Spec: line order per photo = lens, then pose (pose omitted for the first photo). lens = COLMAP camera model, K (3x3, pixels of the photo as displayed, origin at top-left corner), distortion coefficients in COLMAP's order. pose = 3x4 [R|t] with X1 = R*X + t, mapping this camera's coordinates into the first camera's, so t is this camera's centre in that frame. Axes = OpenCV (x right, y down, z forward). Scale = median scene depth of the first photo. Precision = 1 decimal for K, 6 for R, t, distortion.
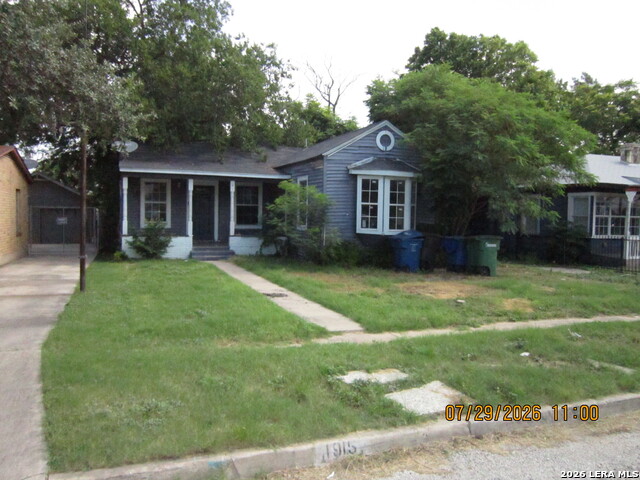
lens RADIAL K [[517.2, 0, 320.0], [0, 517.2, 240.0], [0, 0, 1]] dist [-0.060623, 0.040058]
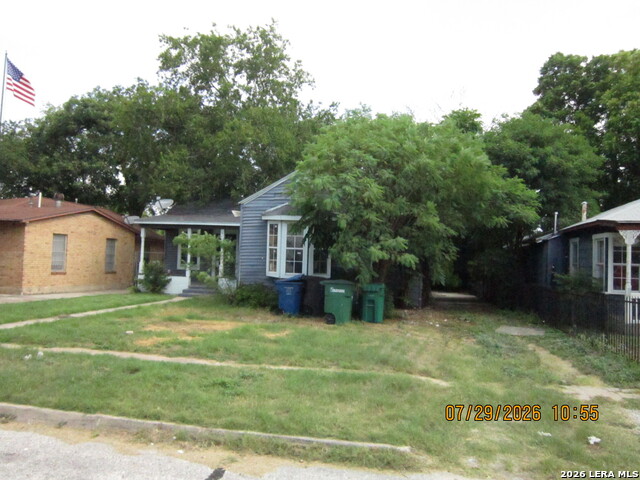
lens RADIAL K [[517.2, 0, 320.0], [0, 517.2, 240.0], [0, 0, 1]] dist [-0.060623, 0.040058]
pose [[0.844109, -0.012527, -0.536025, 0.830471], [-0.042973, 0.994930, -0.090925, 0.005749], [0.534447, 0.099785, 0.839291, 0.199781]]
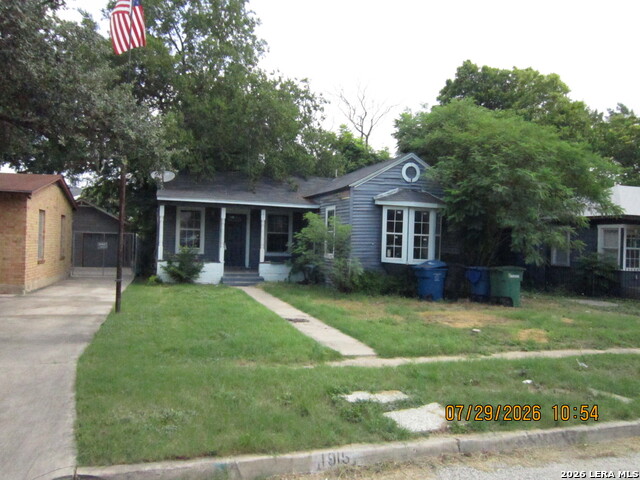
lens RADIAL K [[517.2, 0, 320.0], [0, 517.2, 240.0], [0, 0, 1]] dist [-0.060623, 0.040058]
pose [[0.997570, 0.013321, -0.068385, 0.021495], [-0.016981, 0.998439, -0.053217, -0.000533], [0.067569, 0.054249, 0.996239, -0.034430]]
